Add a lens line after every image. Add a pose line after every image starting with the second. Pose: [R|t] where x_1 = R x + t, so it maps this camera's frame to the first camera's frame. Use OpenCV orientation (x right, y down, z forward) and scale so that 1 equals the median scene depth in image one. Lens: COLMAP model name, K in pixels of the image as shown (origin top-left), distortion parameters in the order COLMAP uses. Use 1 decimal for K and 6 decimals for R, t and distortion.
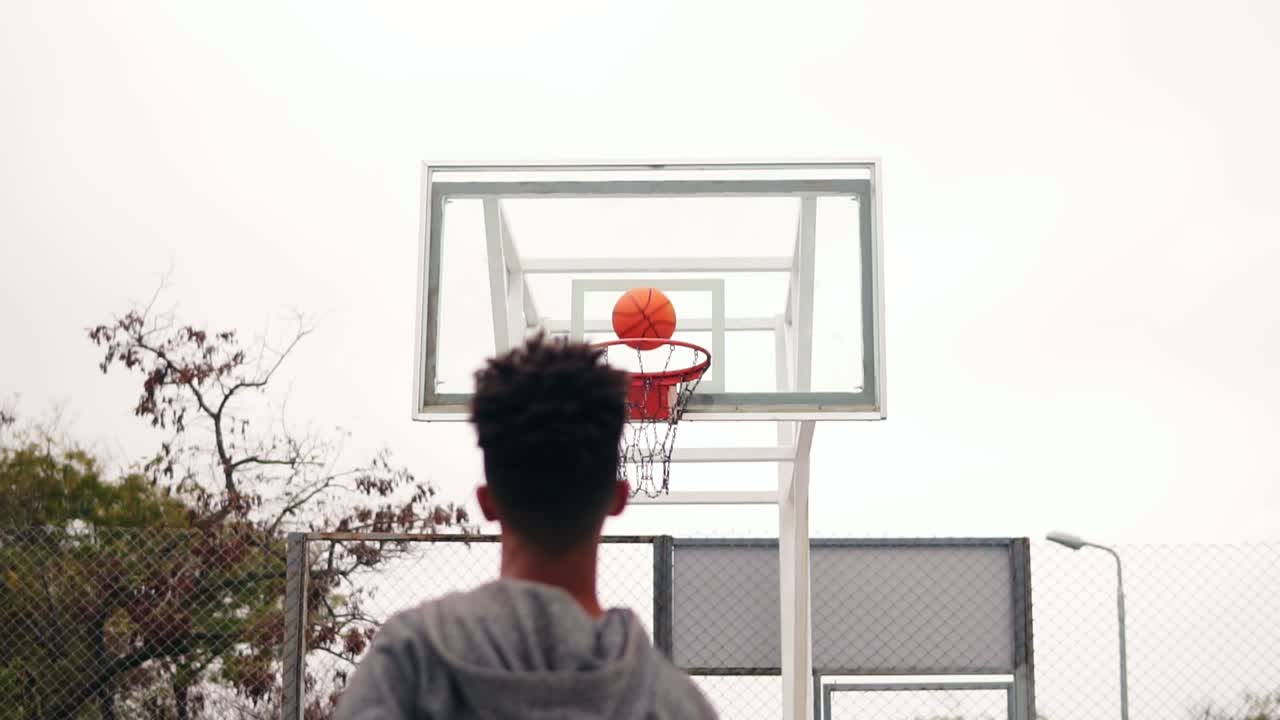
lens RADIAL K [[1981.2, 0, 640.0], [0, 1981.2, 360.0], [0, 0, 1]] dist [-0.123830, -0.063000]
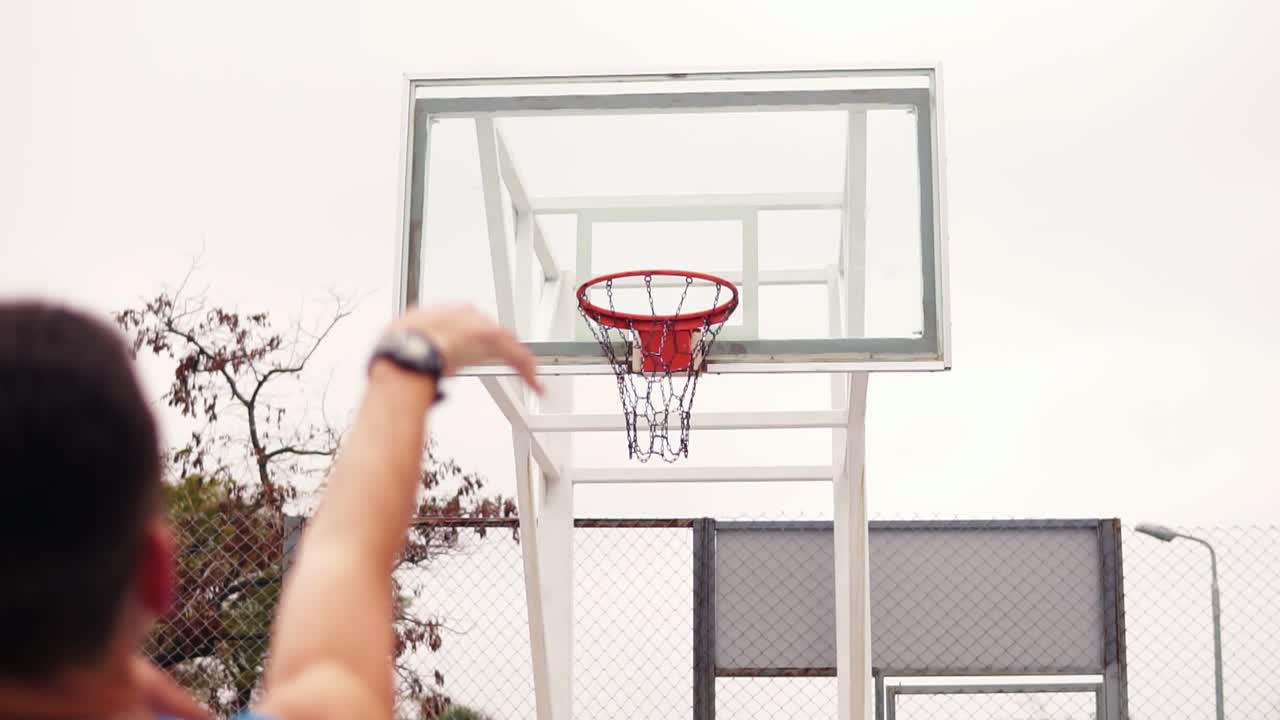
lens RADIAL K [[1952.0, 0, 640.0], [0, 1952.0, 360.0], [0, 0, 1]] dist [-0.155660, 0.044600]
pose [[0.998983, -0.007464, -0.044468, 0.022344], [0.007246, 0.999961, -0.005059, 0.022033], [0.044504, 0.004731, 0.998998, 0.128489]]
